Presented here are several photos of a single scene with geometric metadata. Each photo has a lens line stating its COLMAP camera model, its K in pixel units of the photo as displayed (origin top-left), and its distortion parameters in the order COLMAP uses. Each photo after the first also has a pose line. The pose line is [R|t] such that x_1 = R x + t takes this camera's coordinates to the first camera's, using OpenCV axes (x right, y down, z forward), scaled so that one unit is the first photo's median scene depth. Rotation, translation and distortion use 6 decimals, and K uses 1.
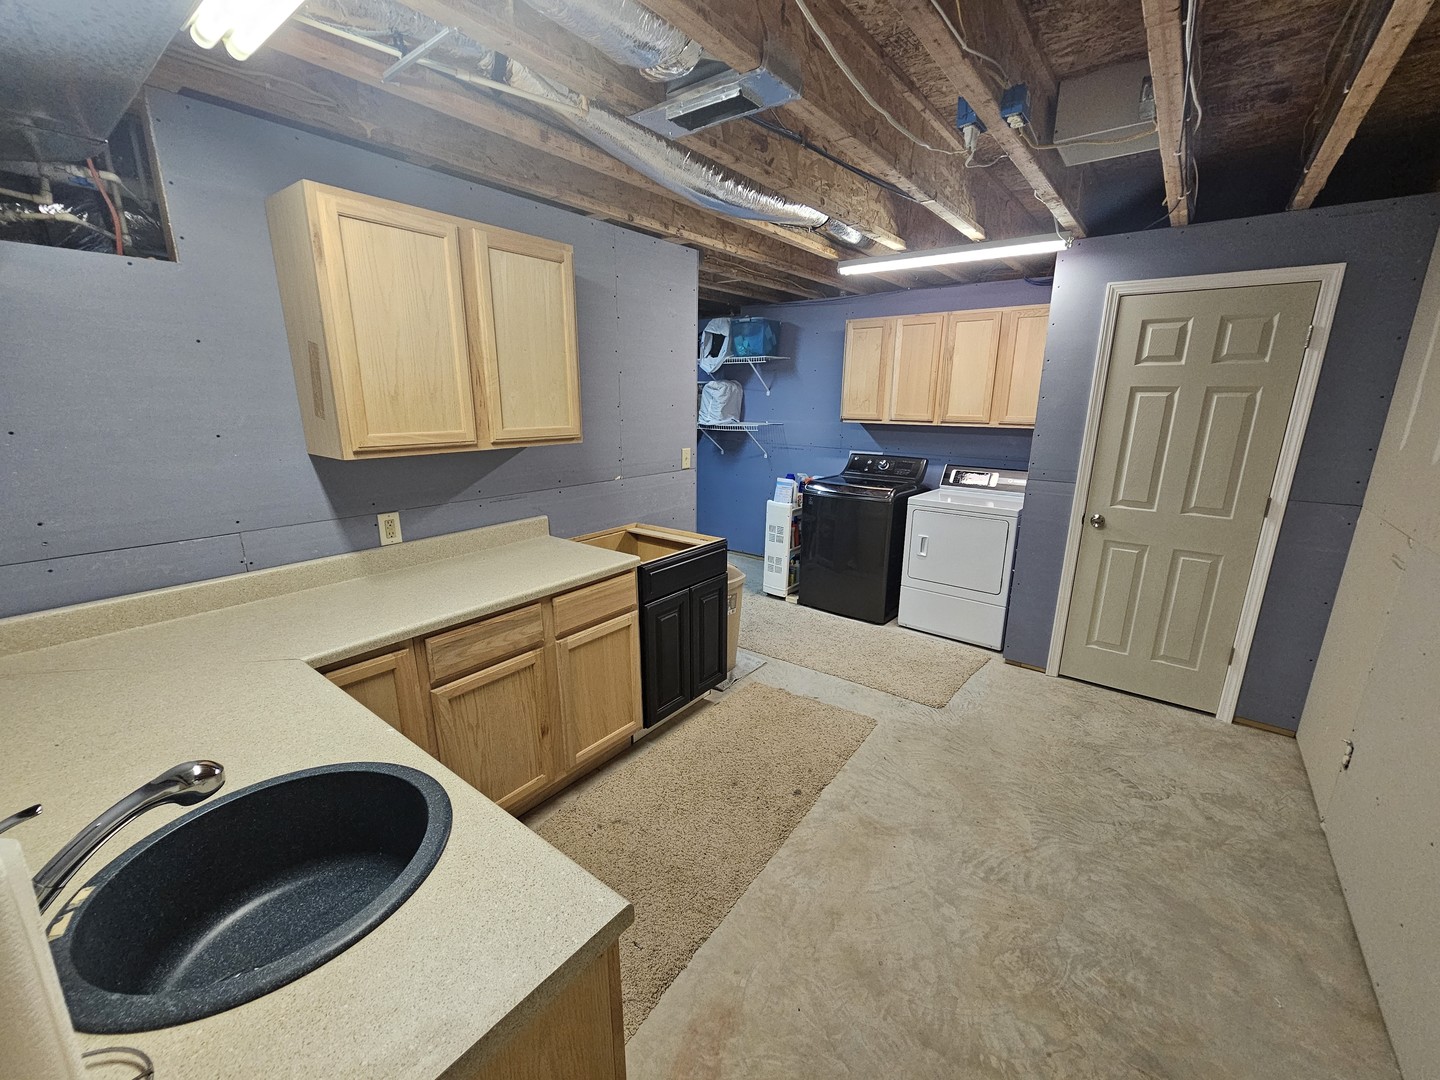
lens RADIAL K [[585.9, 0, 720.0], [0, 585.9, 540.0], [0, 0, 1]] dist [-0.000063, -0.000008]
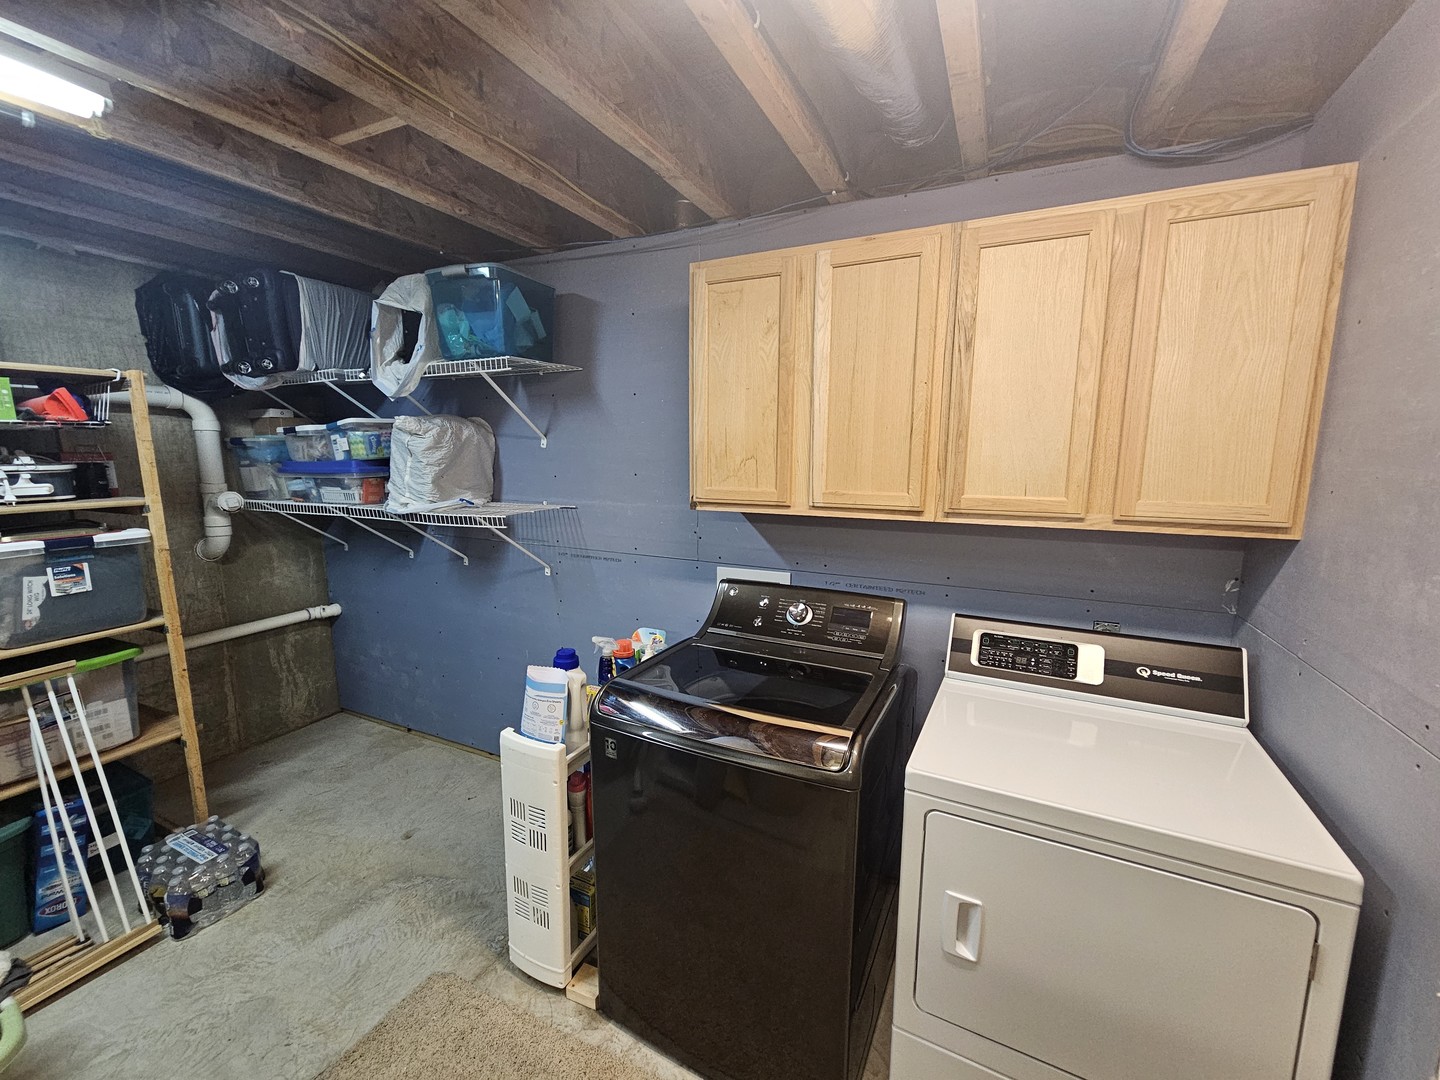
lens RADIAL K [[585.9, 0, 720.0], [0, 585.9, 540.0], [0, 0, 1]] dist [-0.000063, -0.000008]
pose [[0.977432, -0.034958, 0.208339, 0.139931], [0.053747, 0.994912, -0.085218, -0.144793], [-0.204300, 0.094492, 0.974337, 0.599228]]
